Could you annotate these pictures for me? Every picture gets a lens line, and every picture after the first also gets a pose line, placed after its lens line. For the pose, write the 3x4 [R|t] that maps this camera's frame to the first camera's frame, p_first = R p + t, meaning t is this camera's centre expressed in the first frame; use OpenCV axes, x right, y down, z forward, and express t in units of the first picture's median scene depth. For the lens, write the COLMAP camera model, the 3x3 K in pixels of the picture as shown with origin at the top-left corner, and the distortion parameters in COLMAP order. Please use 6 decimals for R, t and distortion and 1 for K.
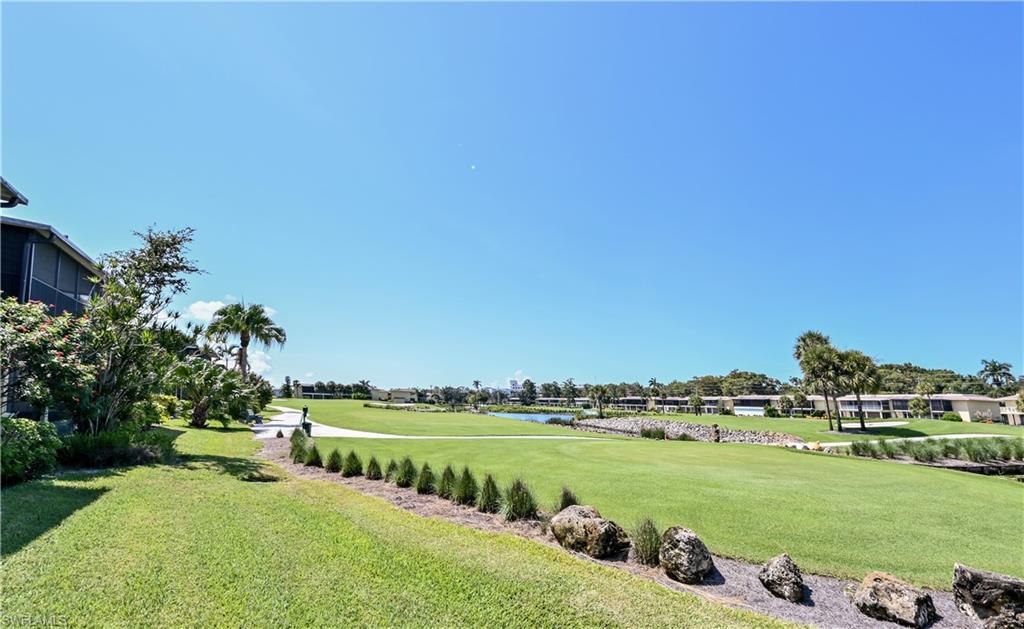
lens RADIAL K [[456.0, 0, 577.3], [0, 456.0, 258.8], [0, 0, 1]] dist [-0.002317, 0.001728]
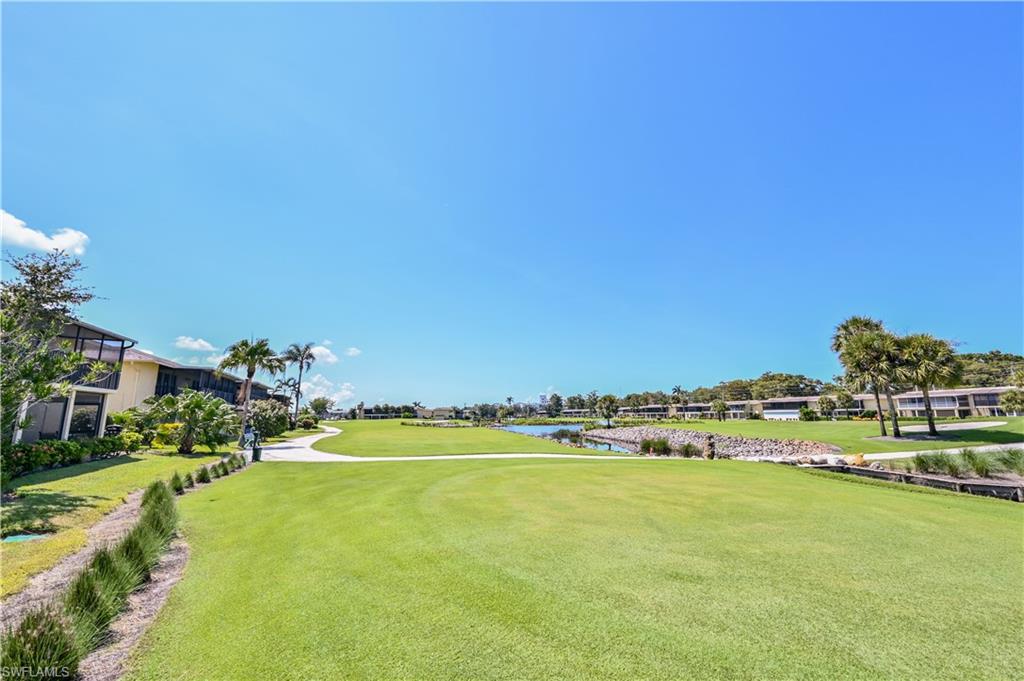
lens RADIAL K [[423.6, 0, 513.0], [0, 423.6, 343.1], [0, 0, 1]] dist [0.000189, 0.001069]
pose [[0.972417, -0.078180, -0.219758, 0.058649], [0.107847, 0.986099, 0.126407, 0.031220], [0.206820, -0.146621, 0.967330, 0.099224]]
